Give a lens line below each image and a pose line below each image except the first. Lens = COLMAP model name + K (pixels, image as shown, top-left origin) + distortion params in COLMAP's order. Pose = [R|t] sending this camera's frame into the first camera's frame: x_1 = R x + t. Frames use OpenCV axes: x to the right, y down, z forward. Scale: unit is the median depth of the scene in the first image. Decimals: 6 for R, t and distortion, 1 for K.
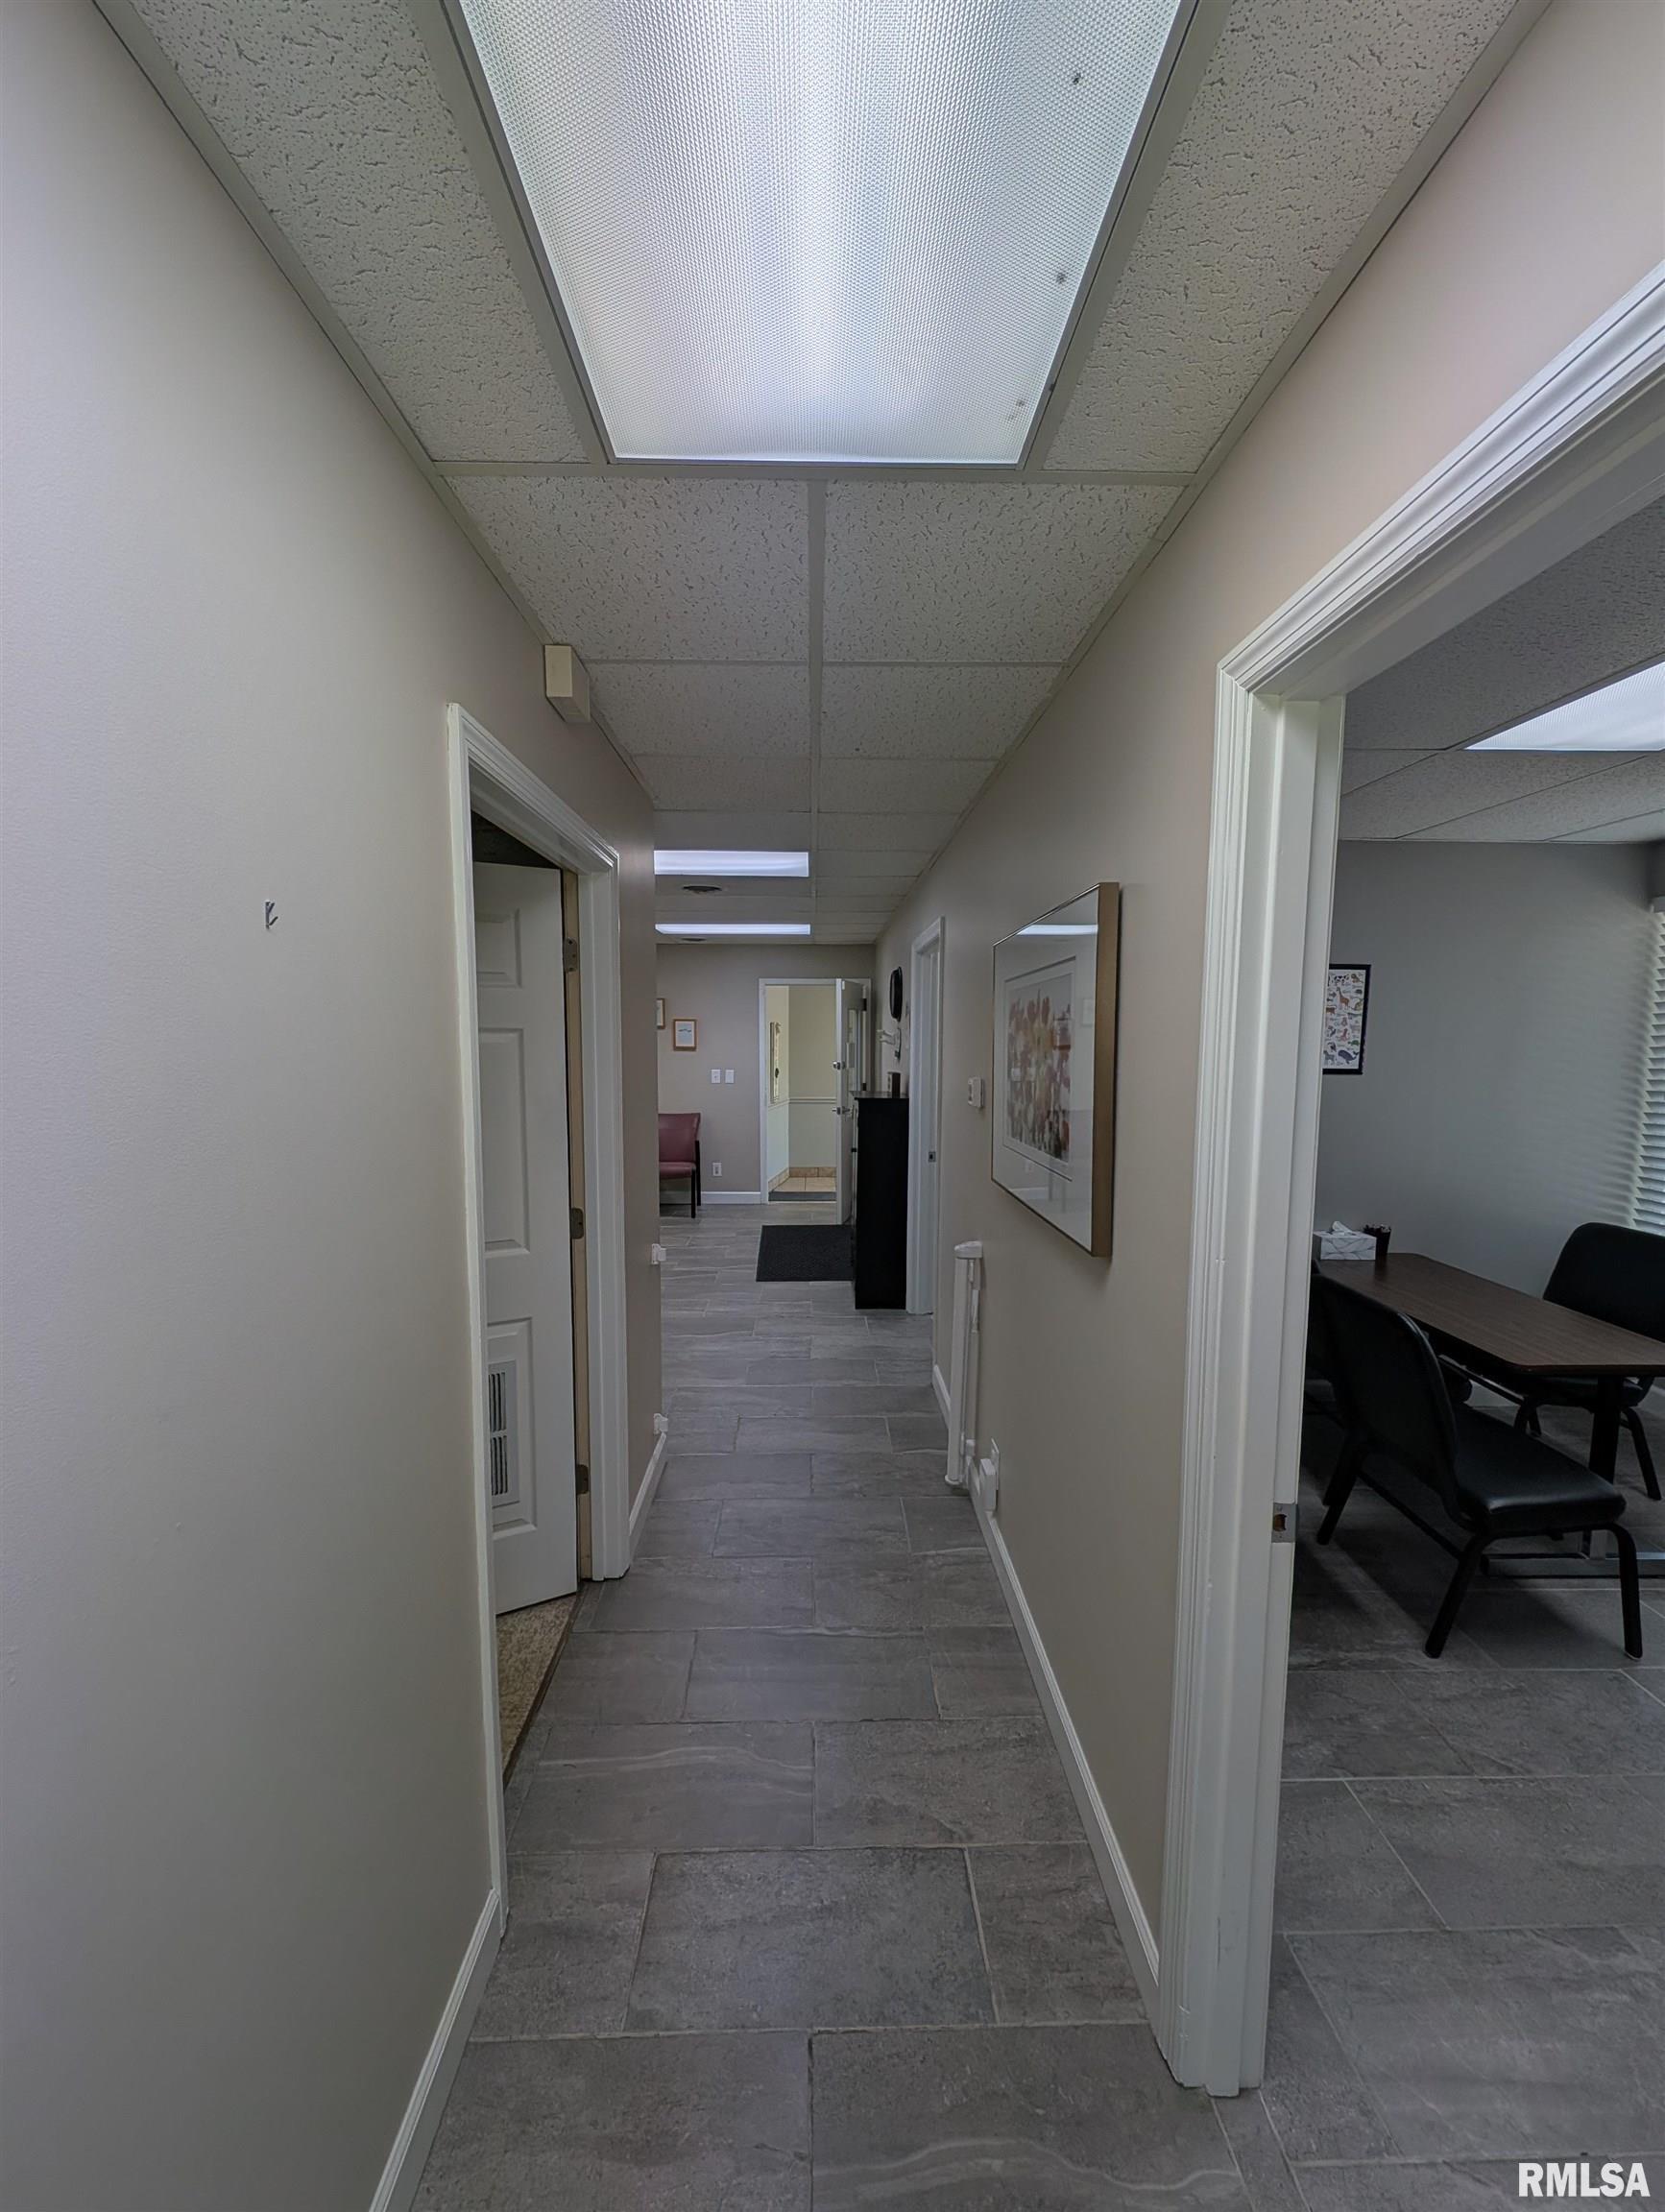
lens RADIAL K [[833.2, 0, 832.4], [0, 833.2, 1108.2], [0, 0, 1]] dist [-0.001056, 0.000506]
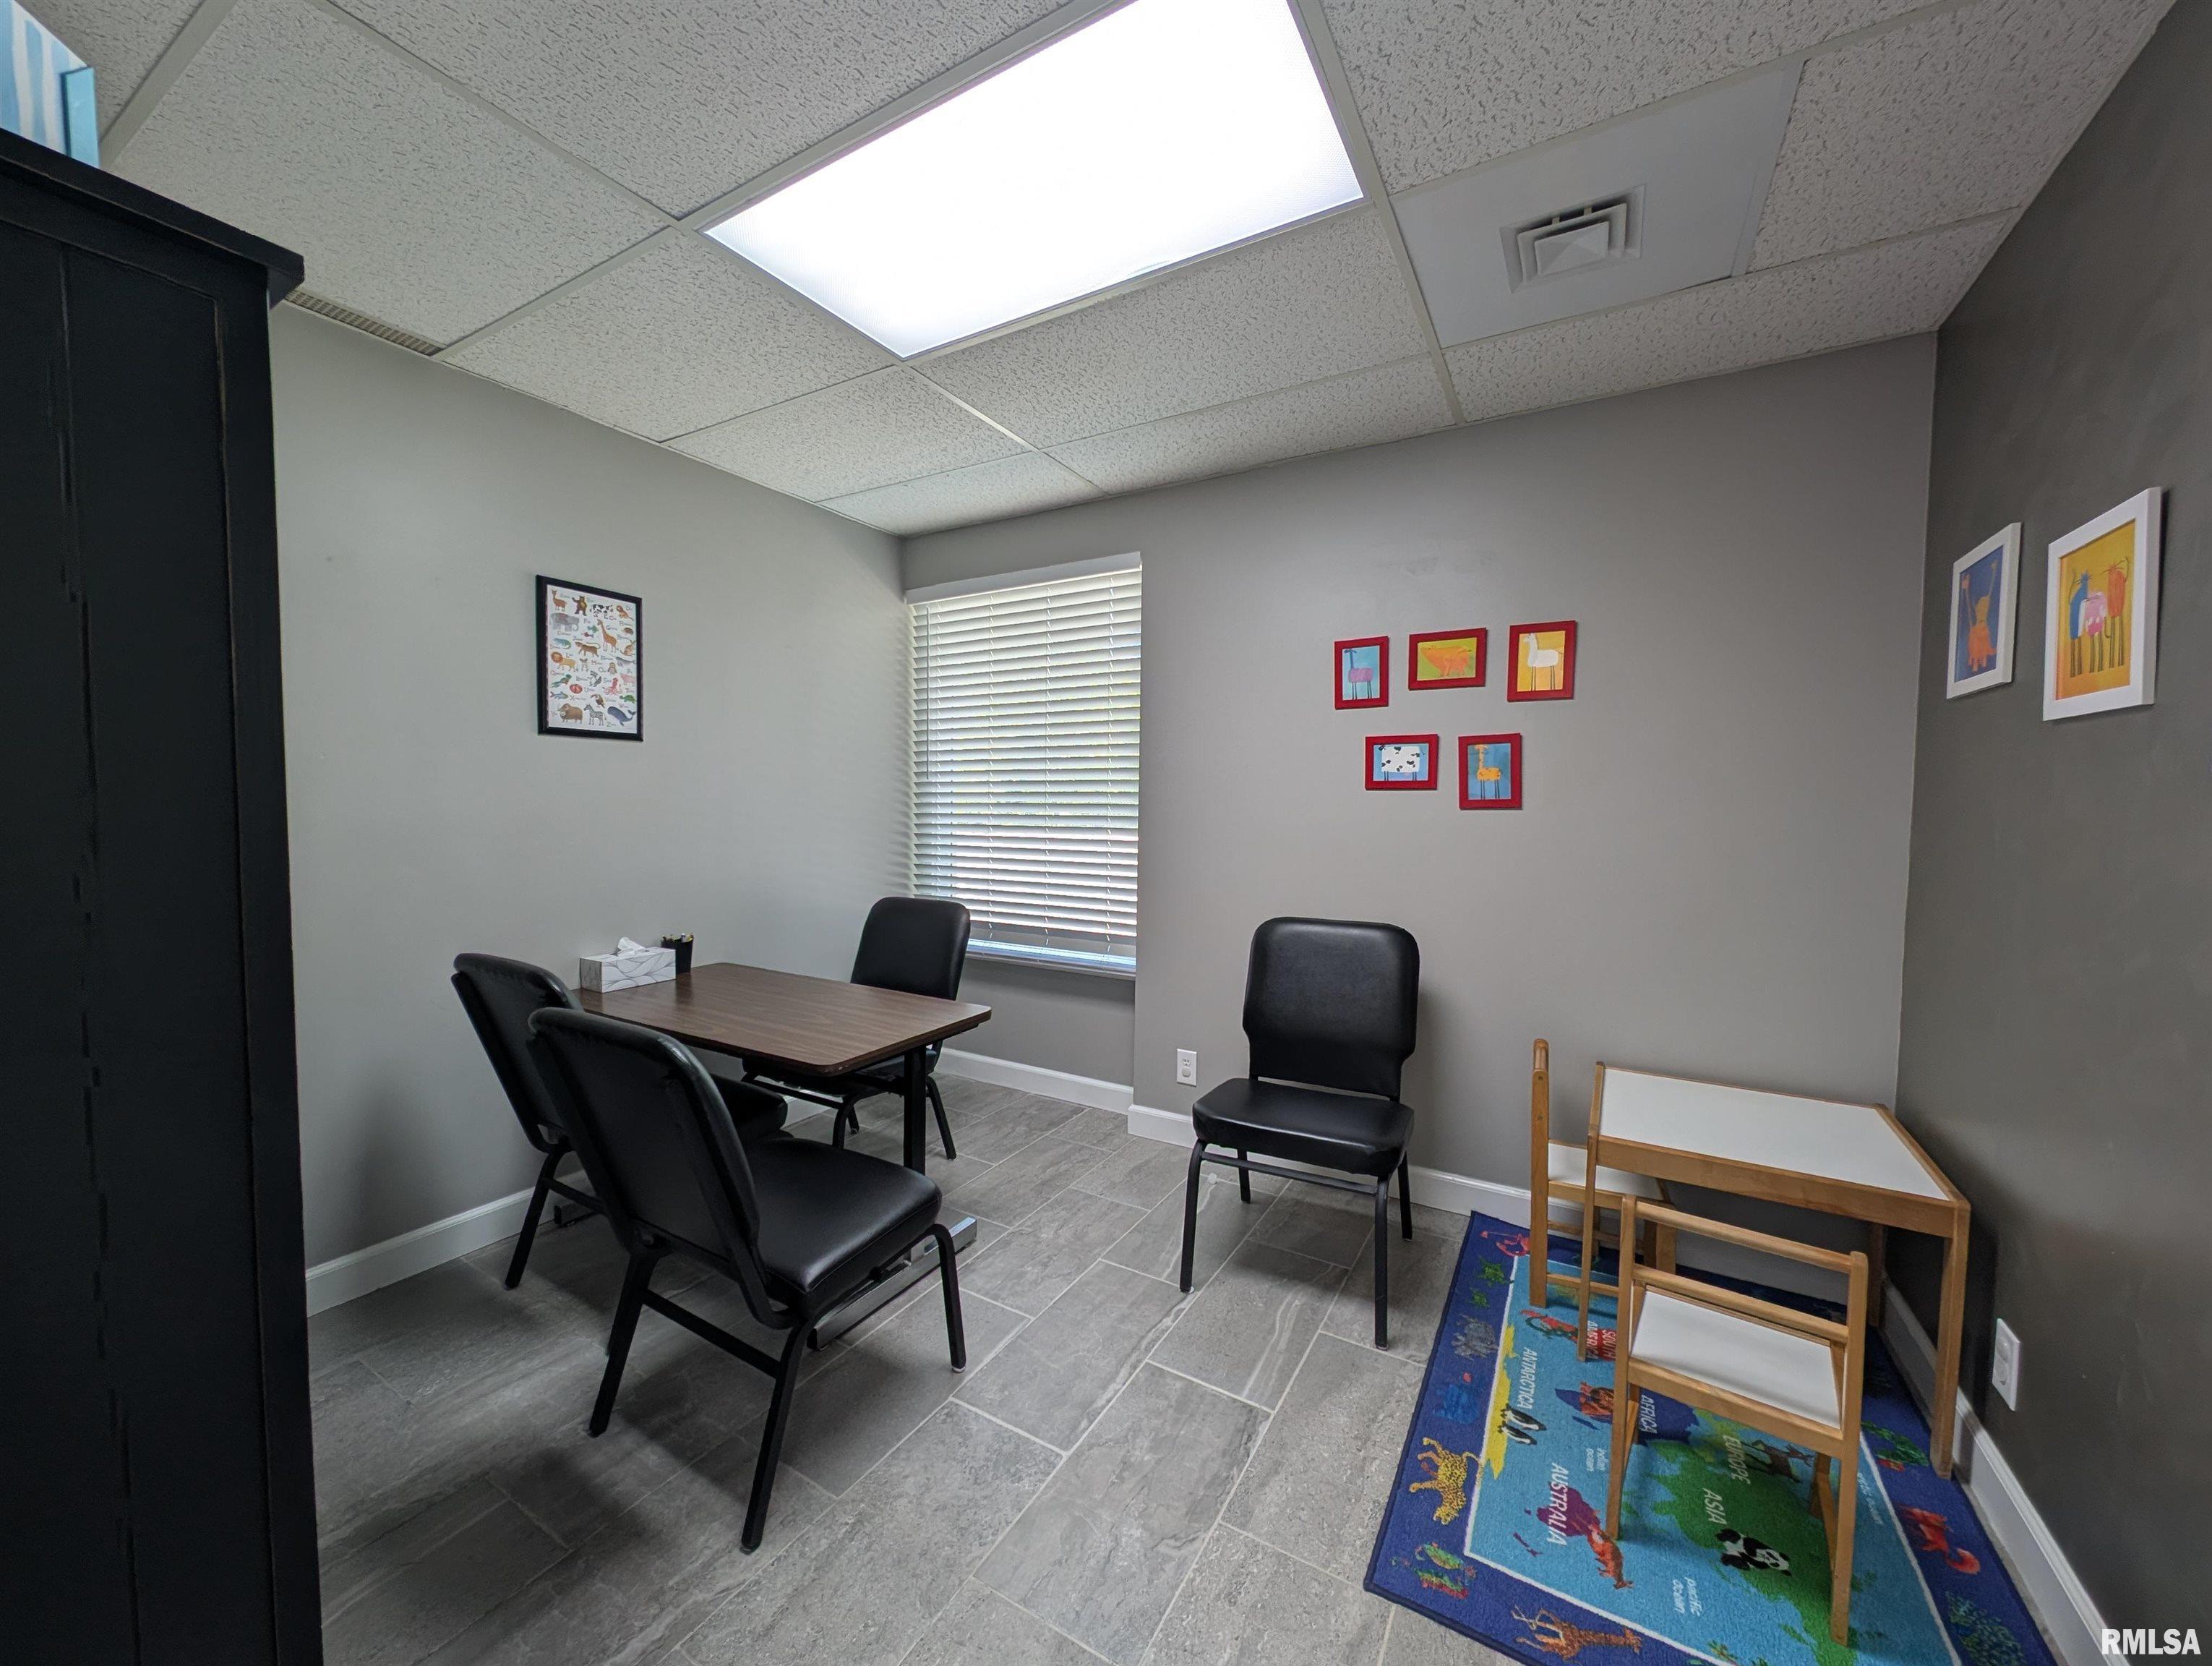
lens RADIAL K [[833.3, 0, 1110.4], [0, 833.3, 831.4], [0, 0, 1]] dist [-0.001056, 0.000506]
pose [[0.526775, -0.040789, 0.849025, 0.230348], [0.074220, 0.997240, 0.001859, 0.080213], [-0.846758, 0.062035, 0.528349, 0.259916]]
